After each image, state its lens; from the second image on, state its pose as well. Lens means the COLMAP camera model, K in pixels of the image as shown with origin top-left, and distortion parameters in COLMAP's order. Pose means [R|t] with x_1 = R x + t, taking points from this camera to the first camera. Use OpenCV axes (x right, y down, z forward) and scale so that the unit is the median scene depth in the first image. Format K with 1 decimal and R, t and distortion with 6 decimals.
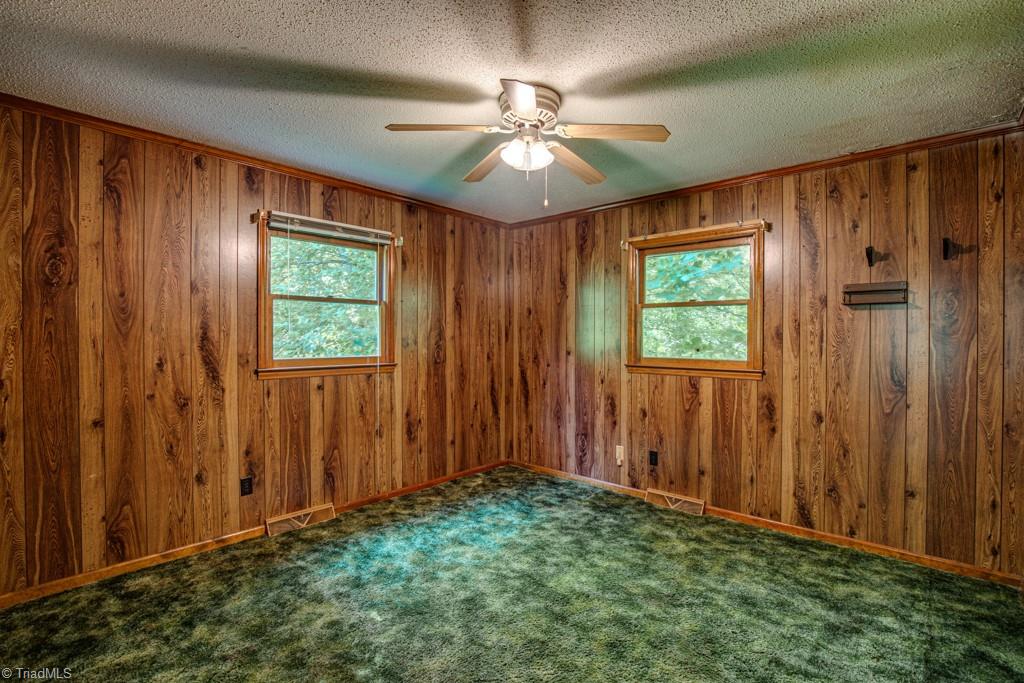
lens RADIAL K [[467.2, 0, 512.2], [0, 467.2, 343.1], [0, 0, 1]] dist [-0.028901, 0.001794]
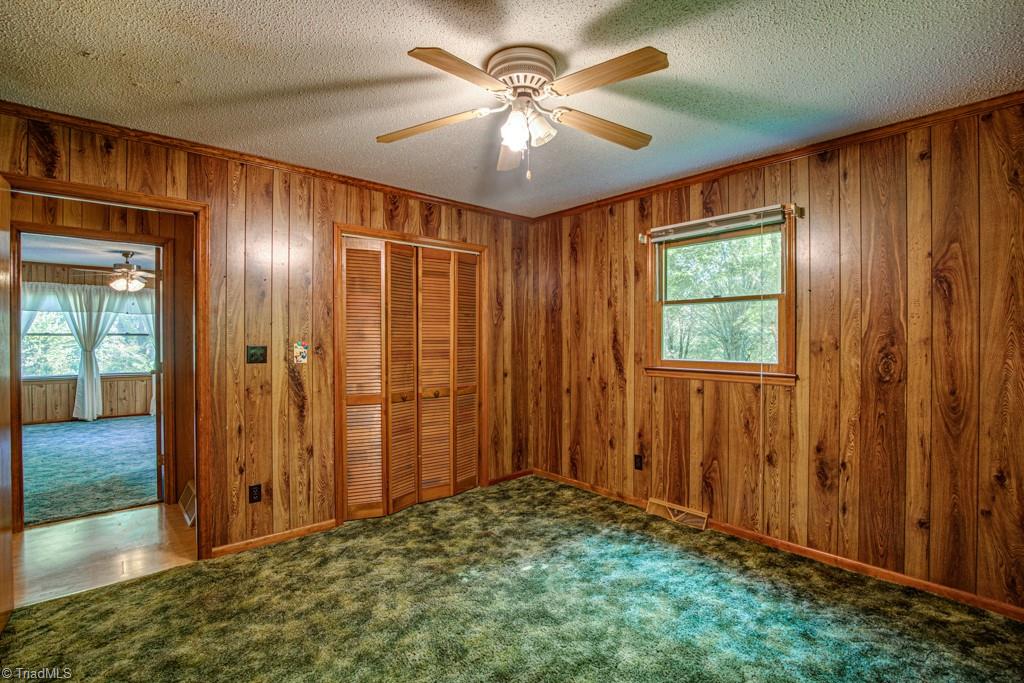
lens RADIAL K [[467.2, 0, 518.2], [0, 467.2, 340.1], [0, 0, 1]] dist [-0.028901, 0.001794]
pose [[-0.089283, 0.006662, -0.995984, 0.617160], [-0.008649, 0.999935, 0.007464, -0.016478], [0.995969, 0.009281, -0.089219, 0.727357]]
